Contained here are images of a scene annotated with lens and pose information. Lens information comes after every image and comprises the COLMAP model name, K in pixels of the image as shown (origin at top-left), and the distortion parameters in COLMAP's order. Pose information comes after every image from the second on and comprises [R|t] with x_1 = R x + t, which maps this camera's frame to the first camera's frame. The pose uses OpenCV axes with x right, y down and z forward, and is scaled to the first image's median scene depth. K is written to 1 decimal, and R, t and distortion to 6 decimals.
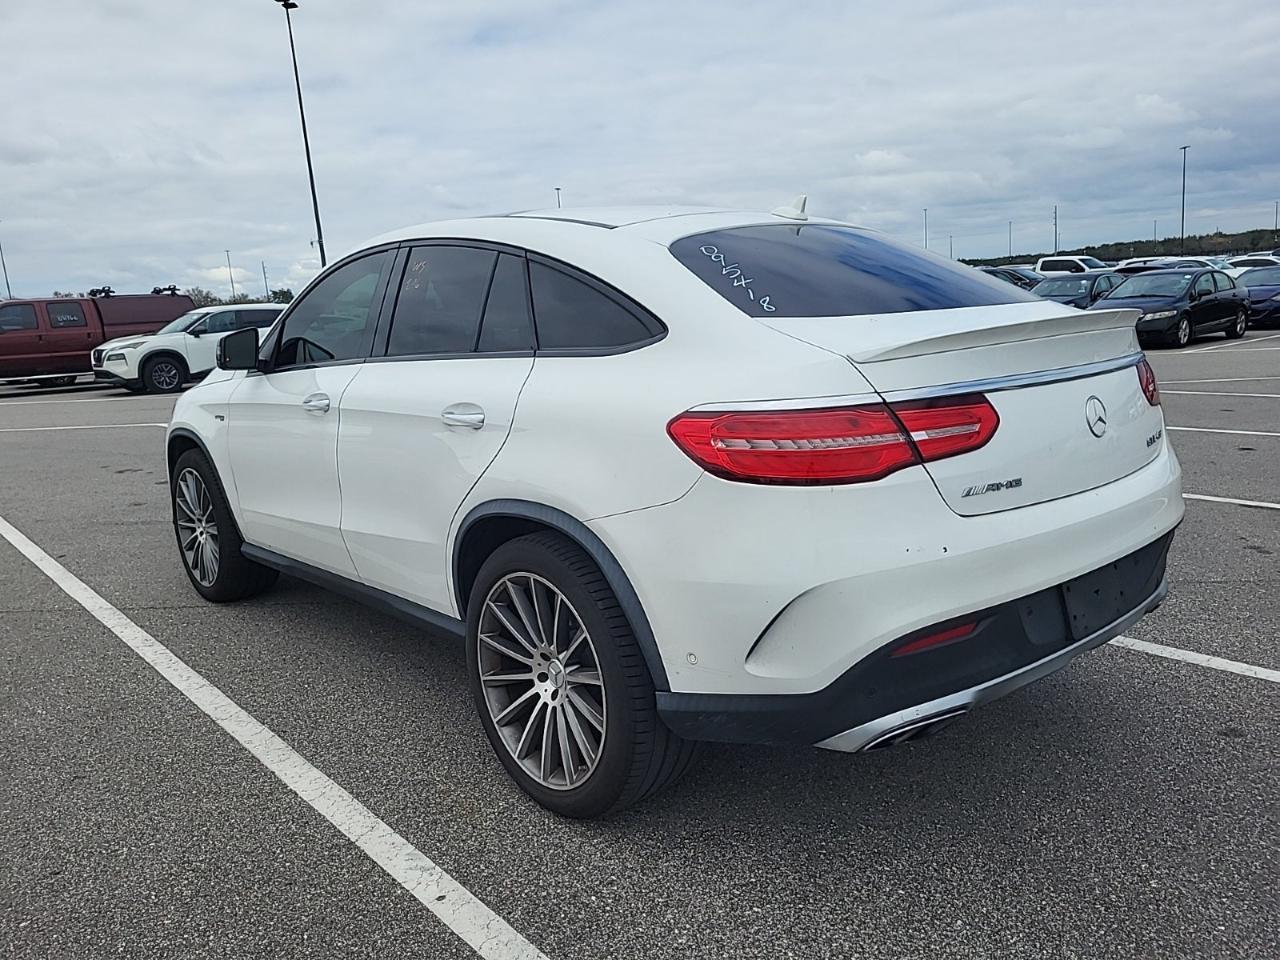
lens RADIAL K [[990.9, 0, 640.0], [0, 990.9, 480.0], [0, 0, 1]] dist [0.022442, -0.003126]
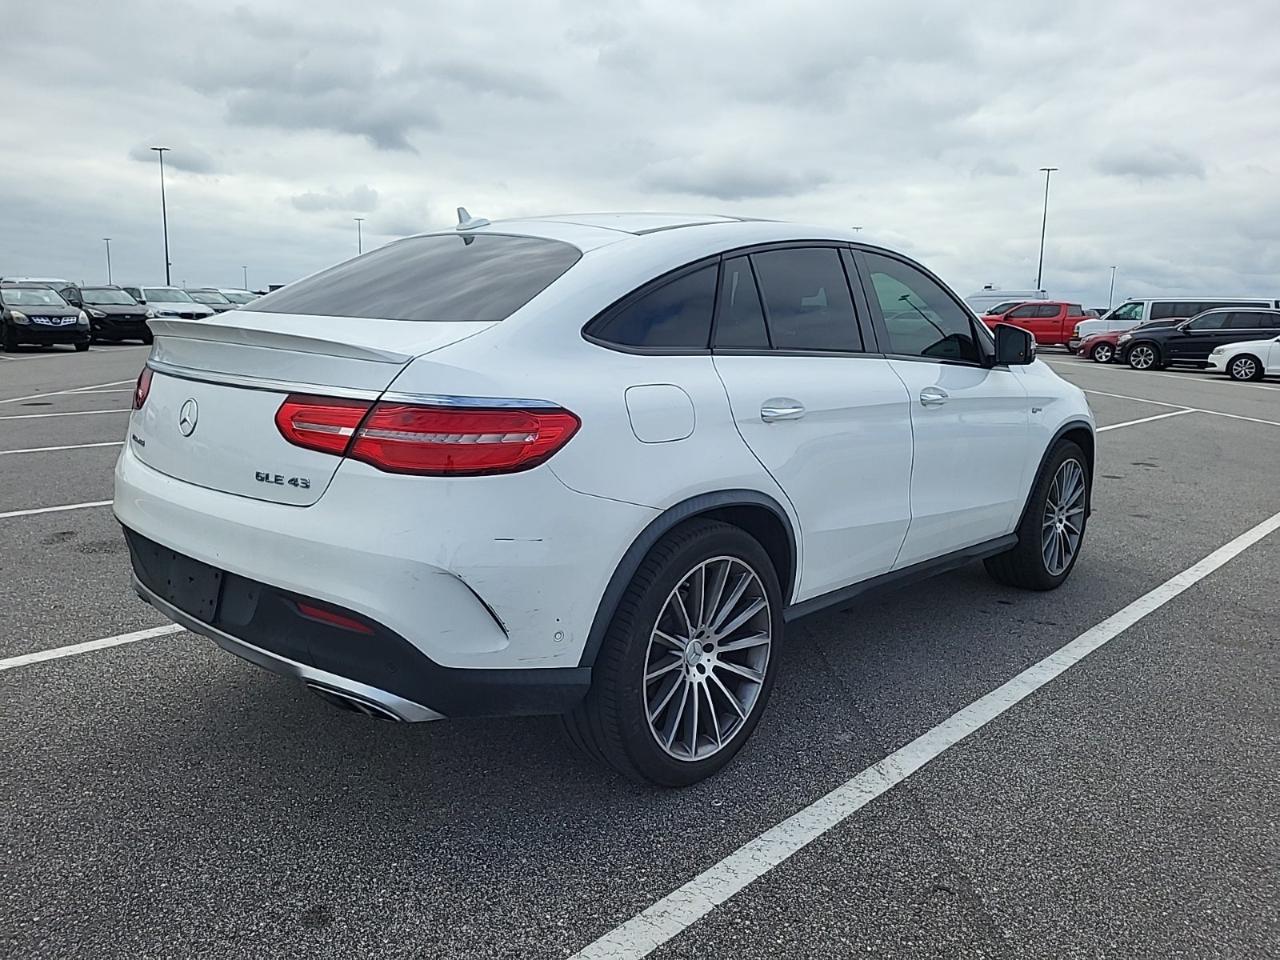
lens RADIAL K [[975.0, 0, 609.2], [0, 975.0, 500.3], [0, 0, 1]] dist [0.031906, 0.002323]
pose [[0.093817, 0.245089, -0.964951, 1.512948], [-0.209238, 0.952433, 0.221566, -0.301966], [0.973354, 0.181118, 0.140636, 1.277430]]
